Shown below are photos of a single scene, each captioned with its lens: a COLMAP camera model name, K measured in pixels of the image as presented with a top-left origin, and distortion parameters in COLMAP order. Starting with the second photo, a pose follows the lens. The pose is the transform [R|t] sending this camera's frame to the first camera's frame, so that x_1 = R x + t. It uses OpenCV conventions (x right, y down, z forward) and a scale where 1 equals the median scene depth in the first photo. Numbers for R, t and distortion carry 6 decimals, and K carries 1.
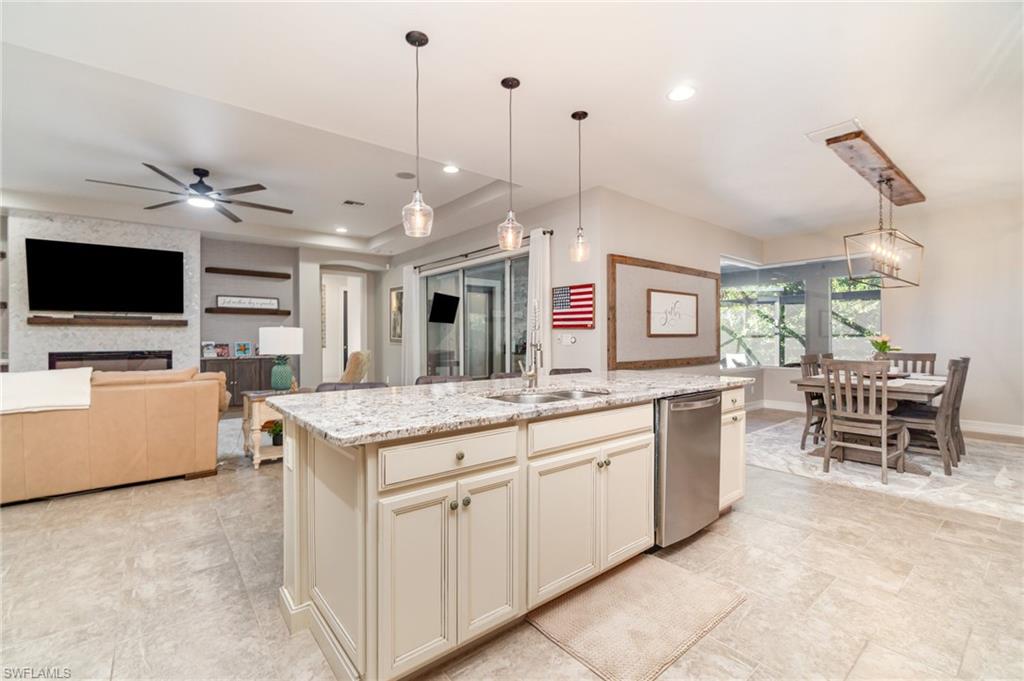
lens RADIAL K [[441.1, 0, 510.6], [0, 441.1, 338.9], [0, 0, 1]] dist [0.000690, 0.000373]
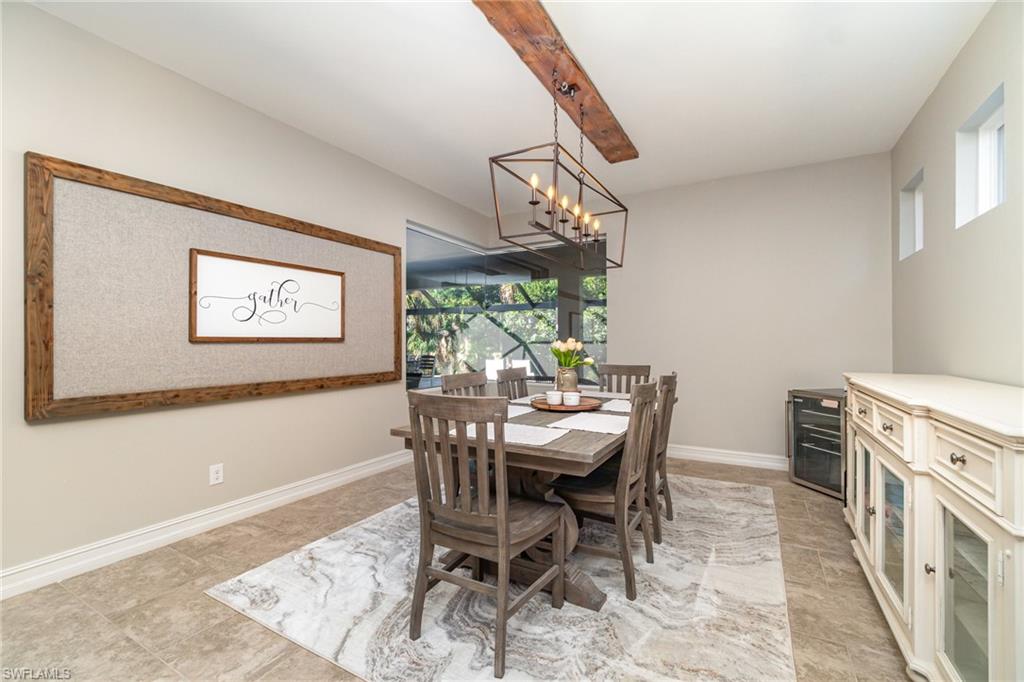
lens RADIAL K [[441.1, 0, 513.1], [0, 441.1, 339.8], [0, 0, 1]] dist [0.000690, 0.000373]
pose [[0.930160, 0.003104, 0.367141, 0.500352], [0.000878, 0.999943, -0.010680, -0.002697], [-0.367153, 0.010256, 0.930104, 0.415554]]
